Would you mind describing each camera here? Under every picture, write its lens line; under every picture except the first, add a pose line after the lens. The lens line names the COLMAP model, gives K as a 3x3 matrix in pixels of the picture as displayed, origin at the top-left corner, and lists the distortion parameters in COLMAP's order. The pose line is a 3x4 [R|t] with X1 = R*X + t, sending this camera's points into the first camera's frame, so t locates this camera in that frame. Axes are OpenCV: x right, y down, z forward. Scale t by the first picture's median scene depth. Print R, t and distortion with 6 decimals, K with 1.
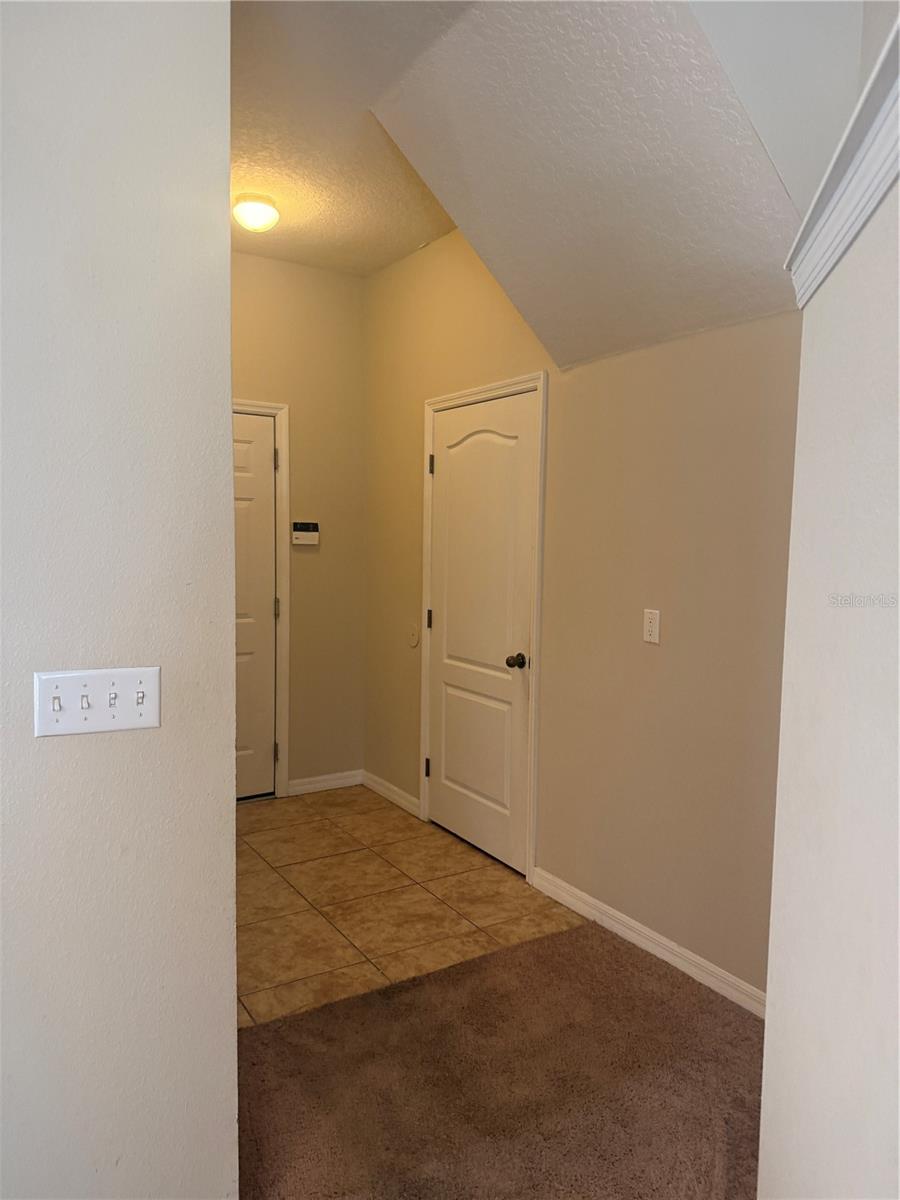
lens RADIAL K [[849.1, 0, 458.7], [0, 849.1, 596.6], [0, 0, 1]] dist [0.046855, -0.055099]
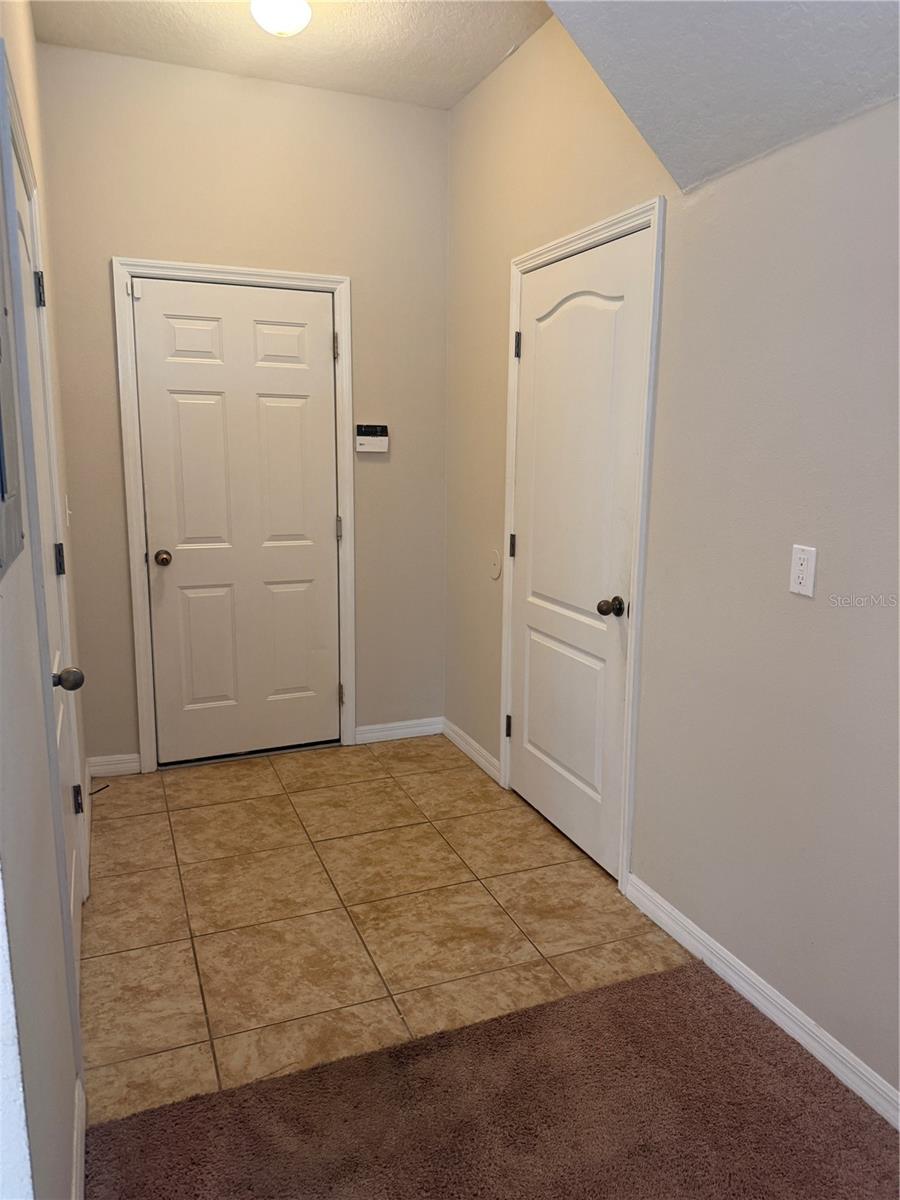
lens RADIAL K [[849.1, 0, 448.7], [0, 849.1, 597.6], [0, 0, 1]] dist [0.046855, -0.055099]
pose [[0.982195, 0.025811, -0.186085, 0.069220], [-0.005307, 0.993934, 0.109851, -0.015003], [0.187791, -0.106908, 0.976373, 0.251608]]
